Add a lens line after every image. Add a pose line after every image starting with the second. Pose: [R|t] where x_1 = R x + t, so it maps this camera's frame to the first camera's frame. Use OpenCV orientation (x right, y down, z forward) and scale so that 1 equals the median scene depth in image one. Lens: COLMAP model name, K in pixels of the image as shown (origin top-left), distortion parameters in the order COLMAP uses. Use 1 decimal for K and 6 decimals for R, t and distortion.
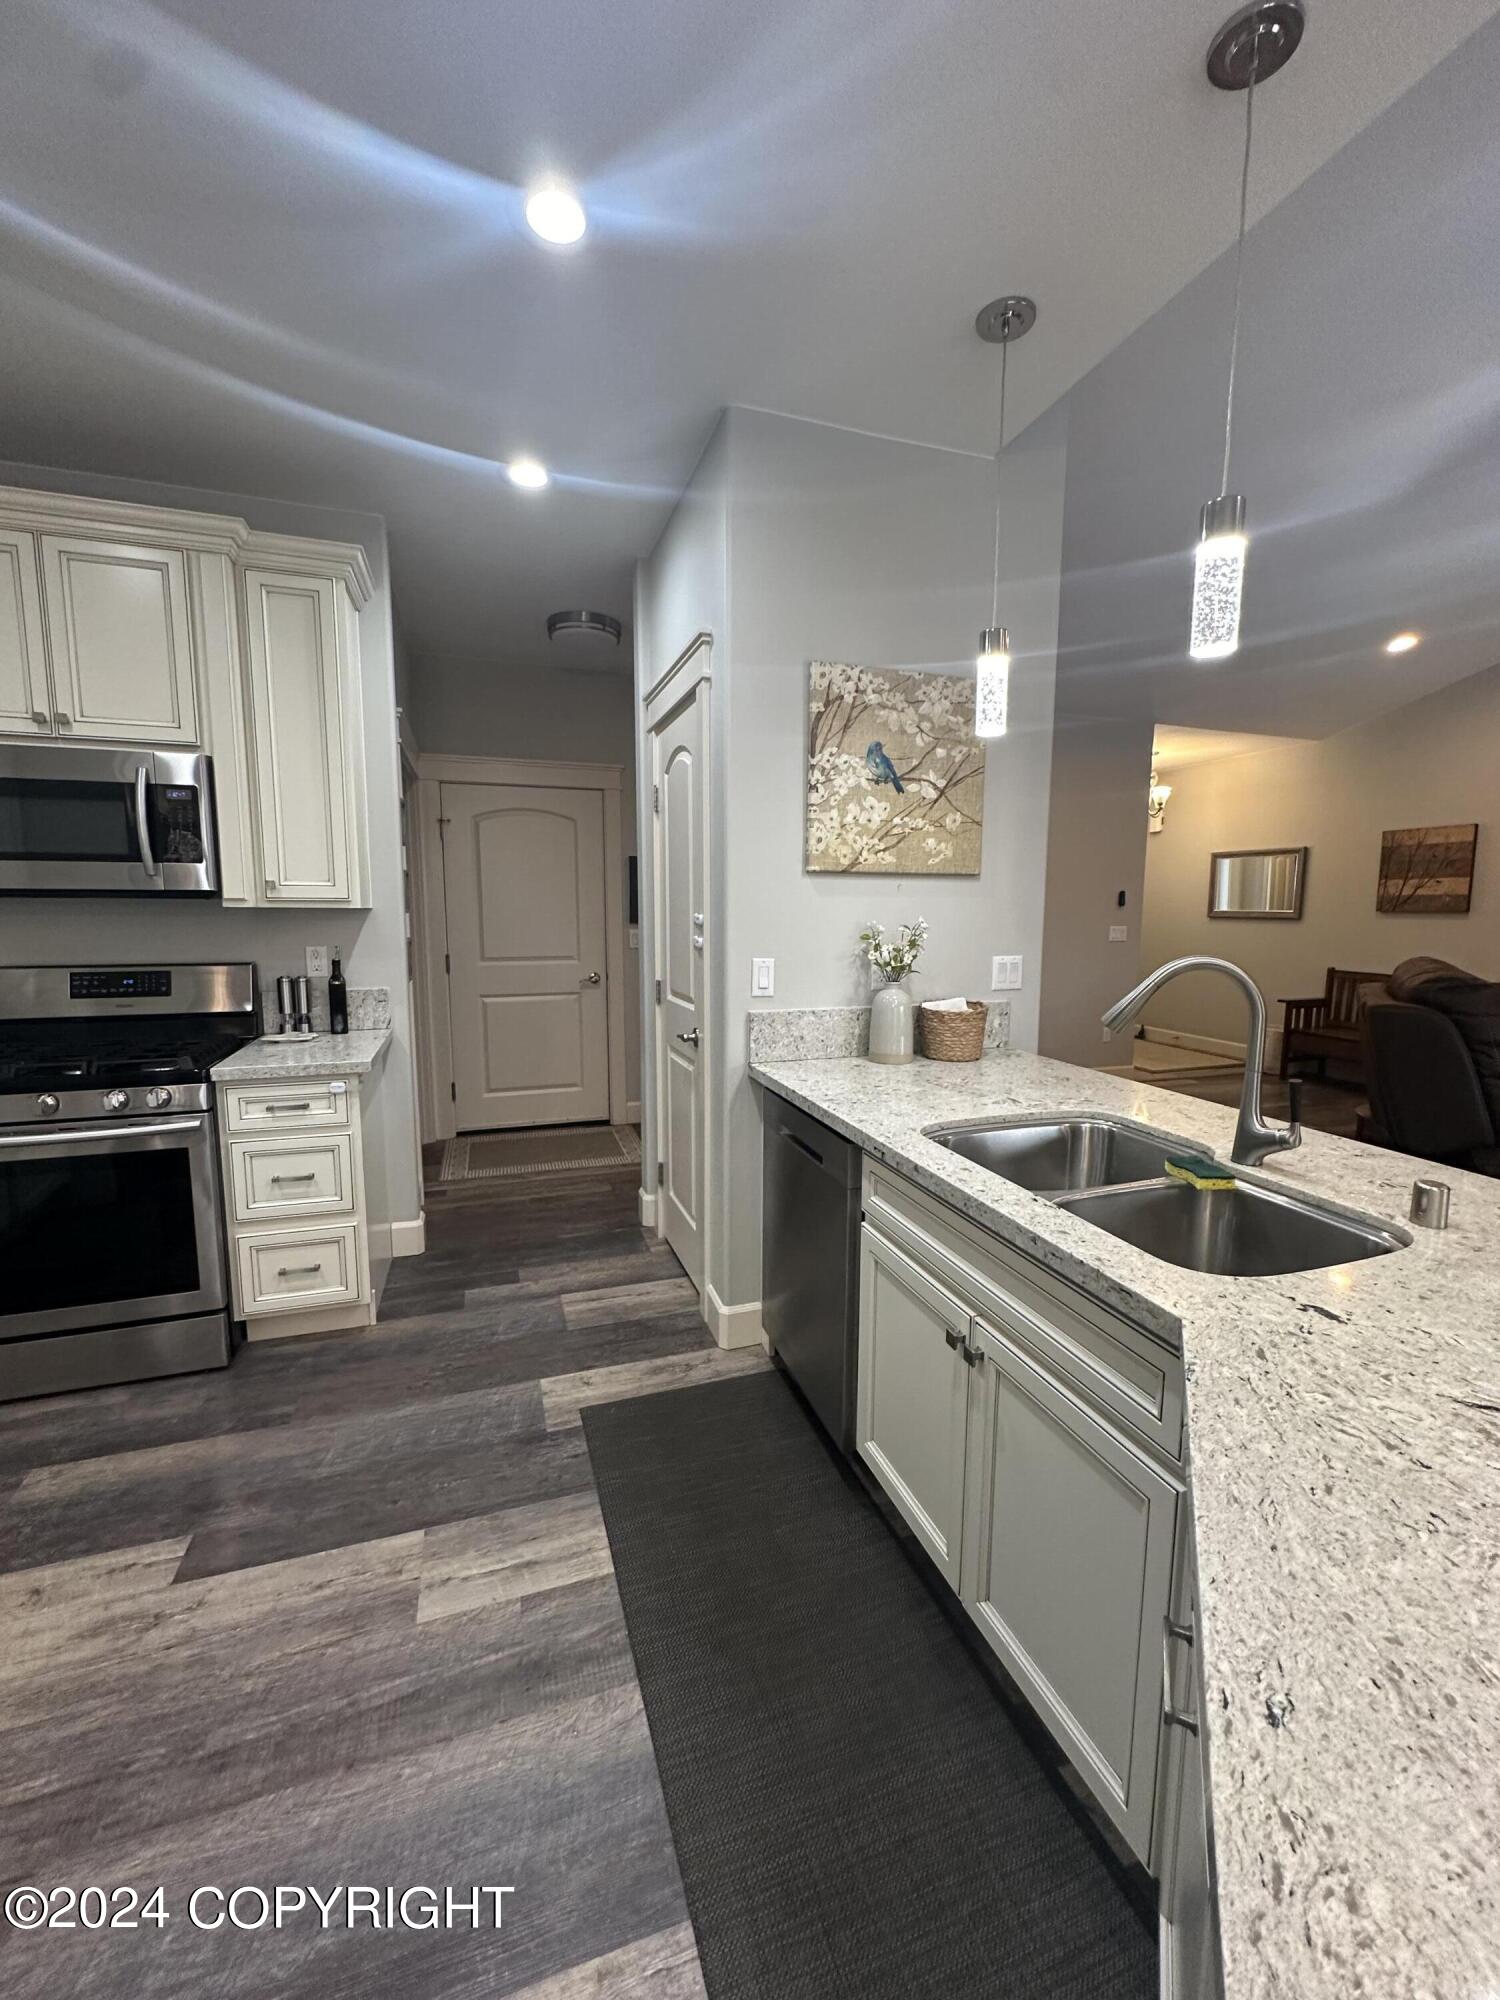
lens RADIAL K [[796.3, 0, 750.6], [0, 796.3, 1003.7], [0, 0, 1]] dist [-0.005813, 0.001544]
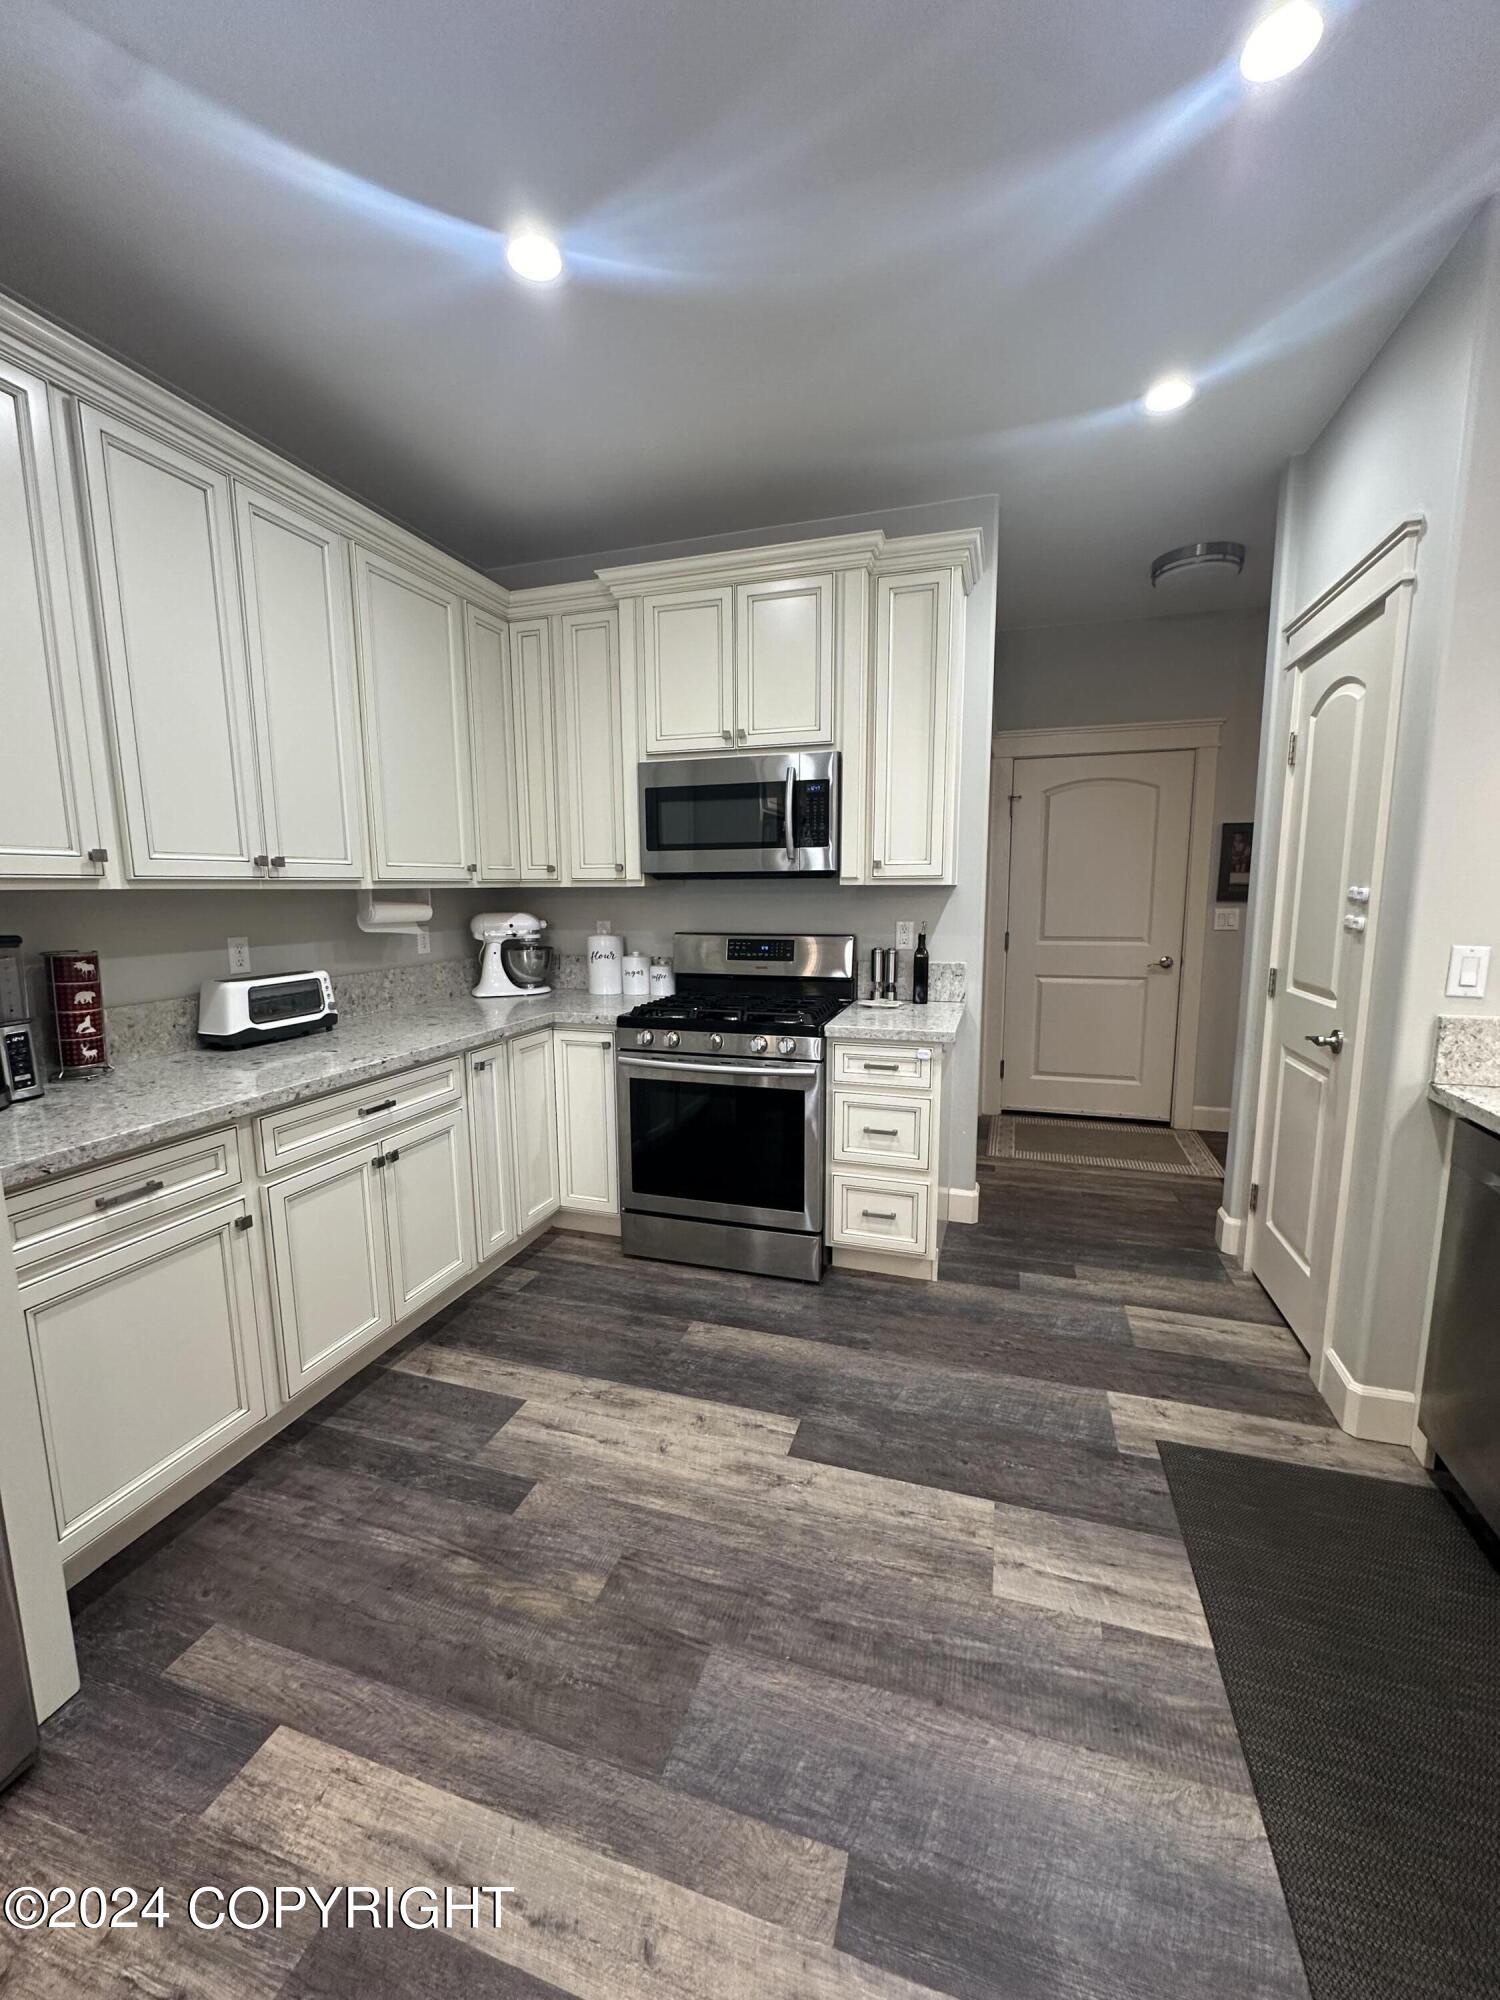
lens RADIAL K [[796.3, 0, 750.6], [0, 796.3, 1003.7], [0, 0, 1]] dist [-0.005813, 0.001544]
pose [[0.804651, 0.076543, -0.588794, -0.083267], [-0.062050, 0.997066, 0.044820, 0.004999], [0.590497, 0.000471, 0.807039, 0.003539]]
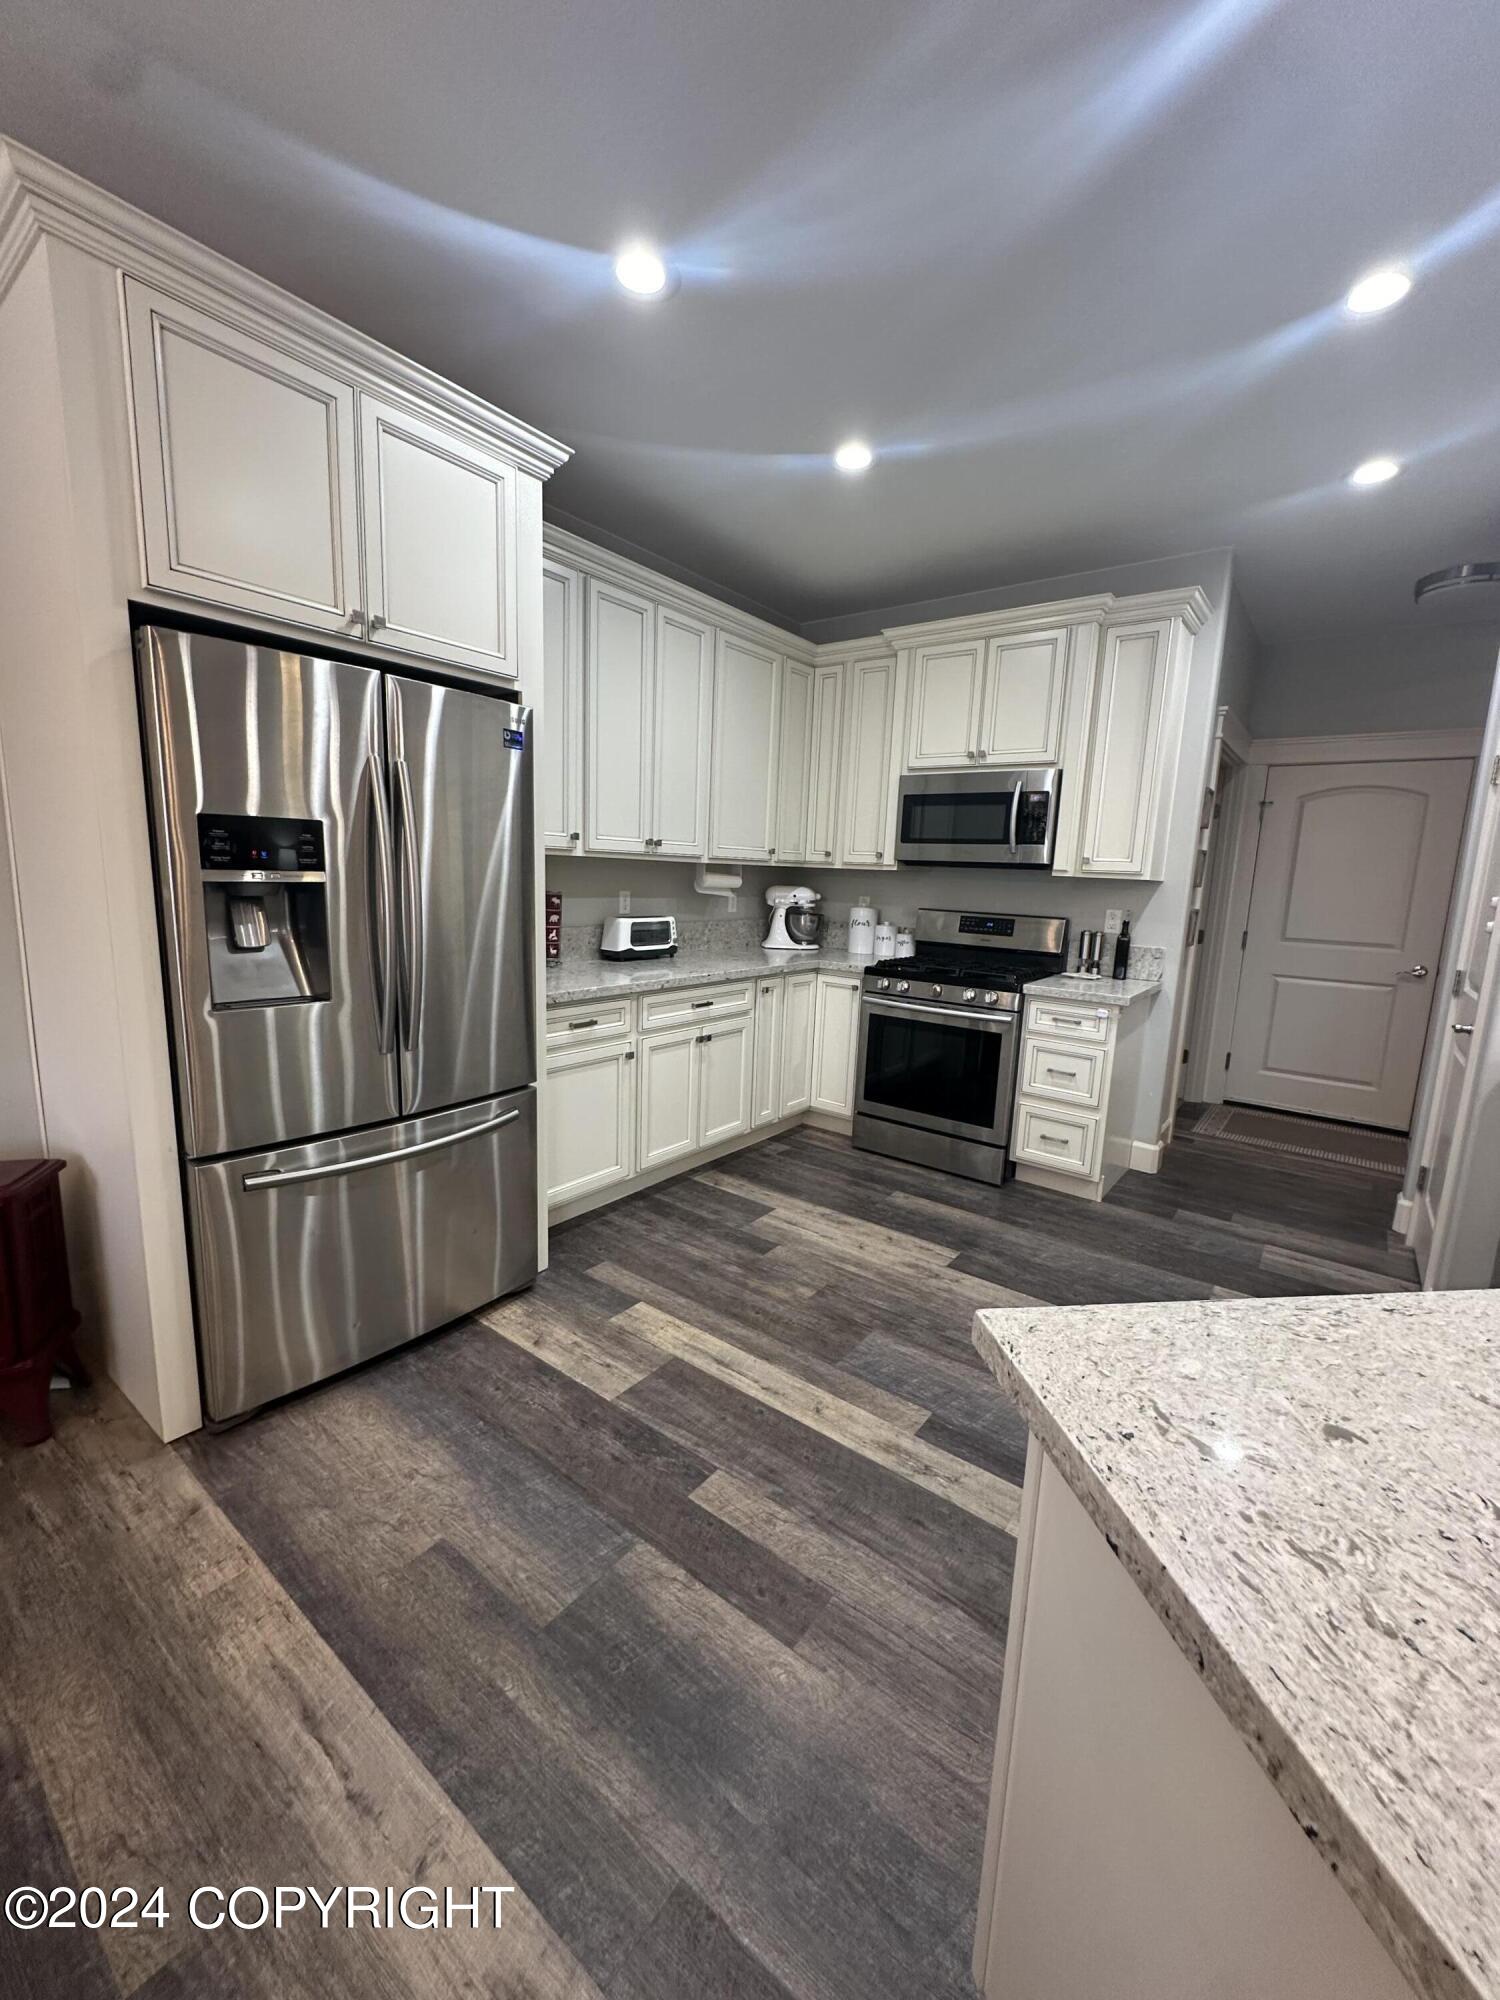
lens RADIAL K [[796.3, 0, 750.6], [0, 796.3, 1003.7], [0, 0, 1]] dist [-0.005813, 0.001544]
pose [[0.559416, 0.154905, -0.814284, 0.229256], [-0.137351, 0.986125, 0.093234, 0.045477], [0.817428, 0.059686, 0.572930, -0.242753]]
